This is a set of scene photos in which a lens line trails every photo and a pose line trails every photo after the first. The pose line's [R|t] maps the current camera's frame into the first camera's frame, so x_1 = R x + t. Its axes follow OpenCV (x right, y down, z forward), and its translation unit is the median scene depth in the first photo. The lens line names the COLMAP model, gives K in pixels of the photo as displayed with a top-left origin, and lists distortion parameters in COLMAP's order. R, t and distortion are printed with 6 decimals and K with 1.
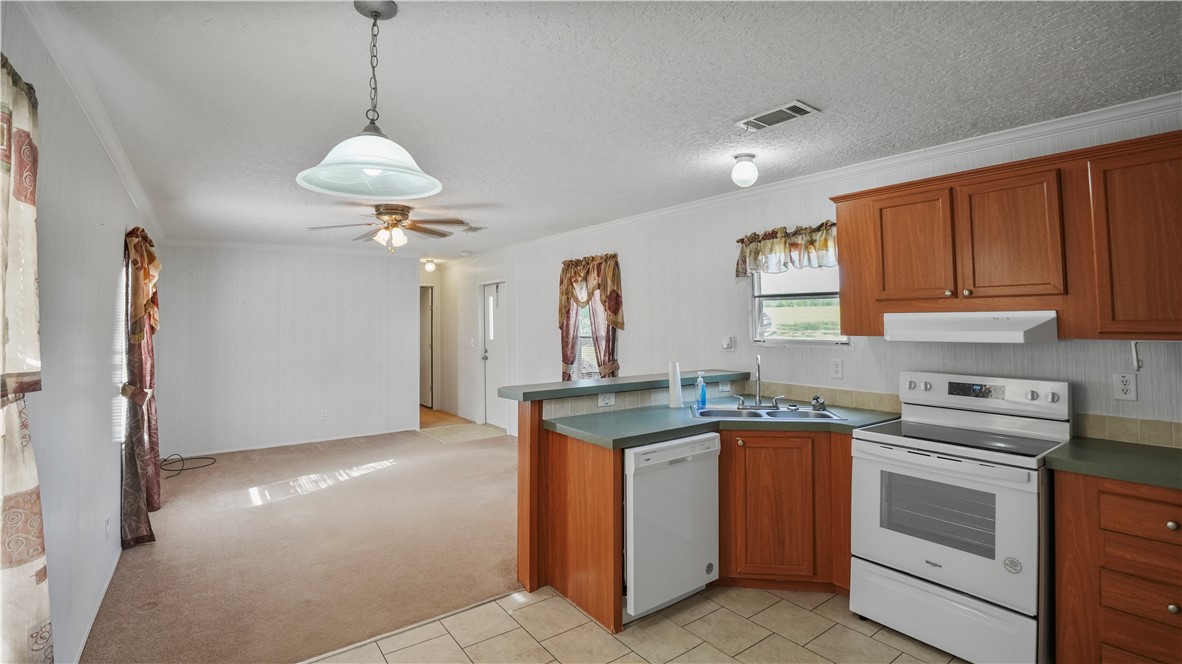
lens RADIAL K [[544.0, 0, 592.9], [0, 544.0, 307.7], [0, 0, 1]] dist [-0.048026, 0.012090]
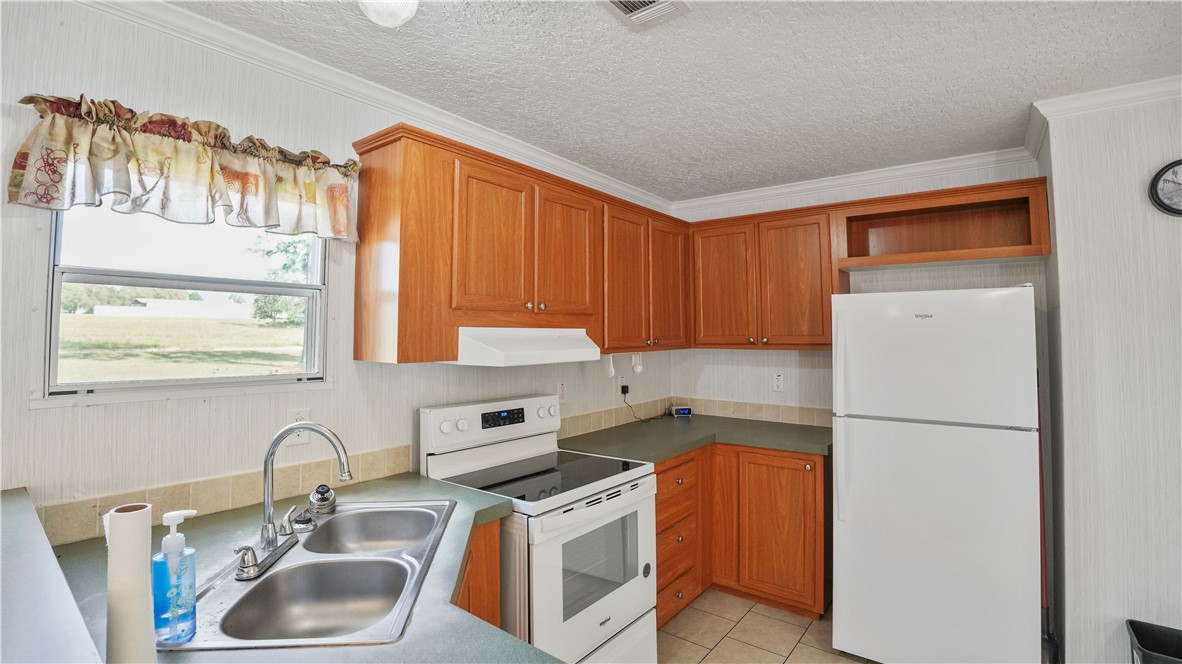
lens RADIAL K [[544.0, 0, 592.9], [0, 544.0, 307.7], [0, 0, 1]] dist [-0.048026, 0.012090]
pose [[-0.265791, 0.059957, 0.962164, -0.175850], [-0.018015, 0.997581, -0.067141, 0.030693], [-0.963862, -0.035179, -0.264068, 1.043075]]
